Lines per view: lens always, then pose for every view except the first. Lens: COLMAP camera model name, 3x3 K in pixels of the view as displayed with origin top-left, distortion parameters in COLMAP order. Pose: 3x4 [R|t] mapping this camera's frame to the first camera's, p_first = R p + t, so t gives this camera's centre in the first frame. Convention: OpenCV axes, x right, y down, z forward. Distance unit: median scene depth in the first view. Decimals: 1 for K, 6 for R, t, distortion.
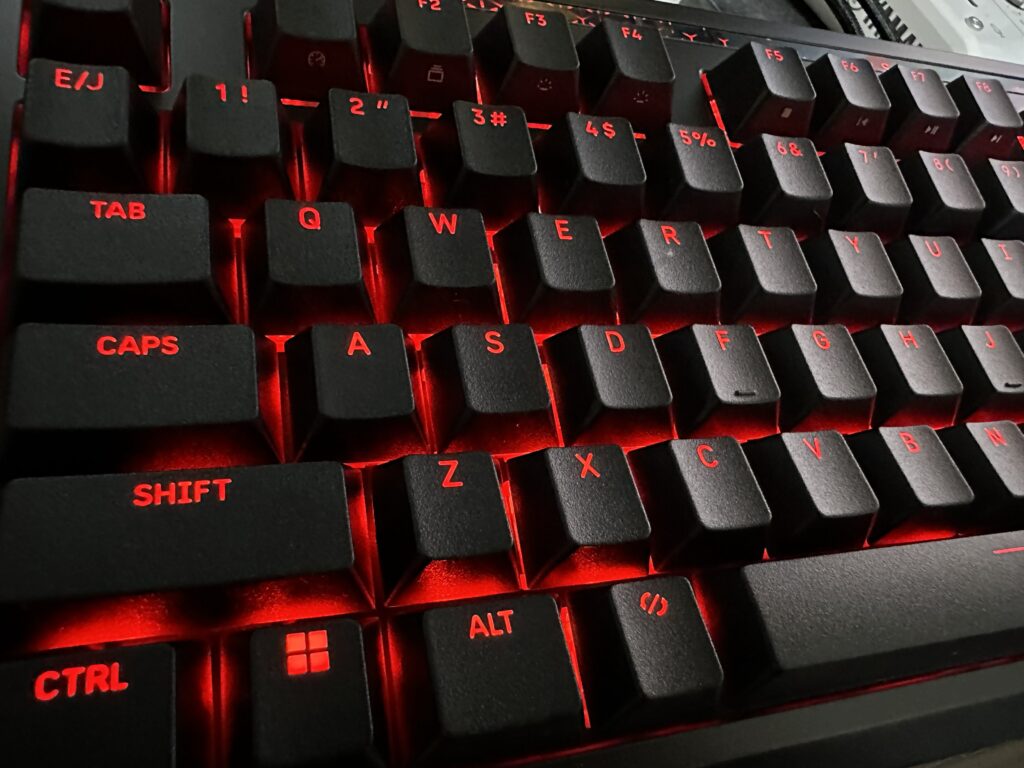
lens RADIAL K [[749.8, 0, 512.7], [0, 749.8, 385.4], [0, 0, 1]] dist [0.003809, -0.001081]
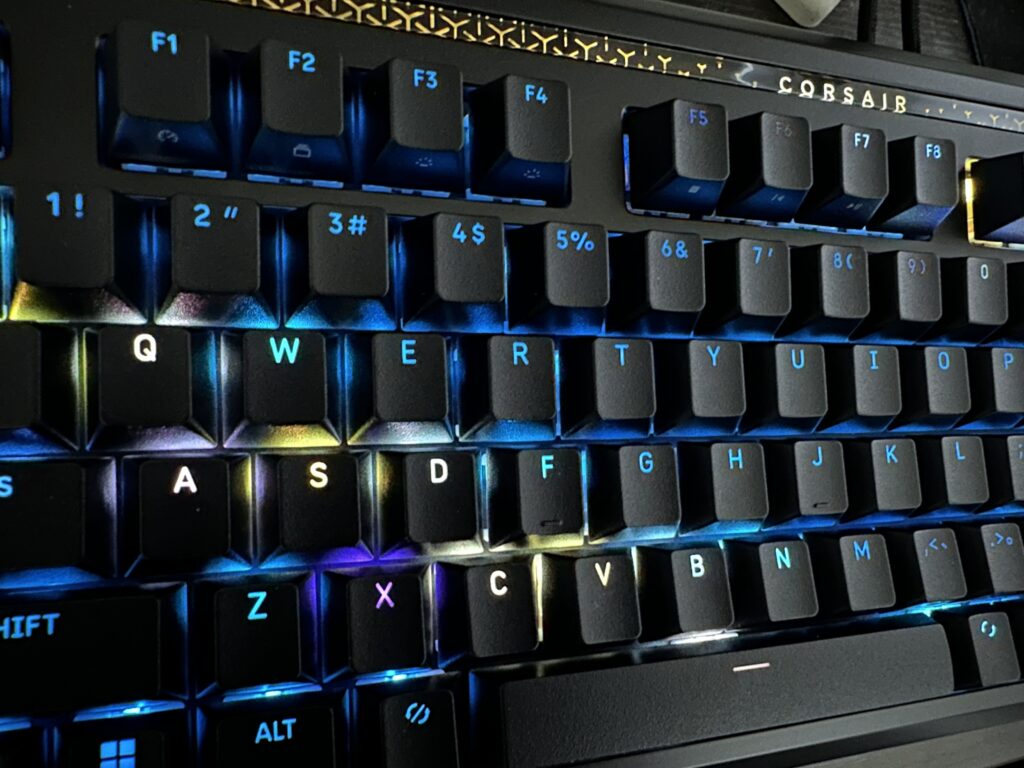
lens RADIAL K [[749.8, 0, 512.7], [0, 749.8, 385.4], [0, 0, 1]] dist [0.003809, -0.001081]
pose [[0.989201, 0.144737, 0.023087, 0.197572], [-0.143505, 0.924419, 0.353350, -0.564354], [0.029801, -0.352847, 0.935206, 0.025784]]
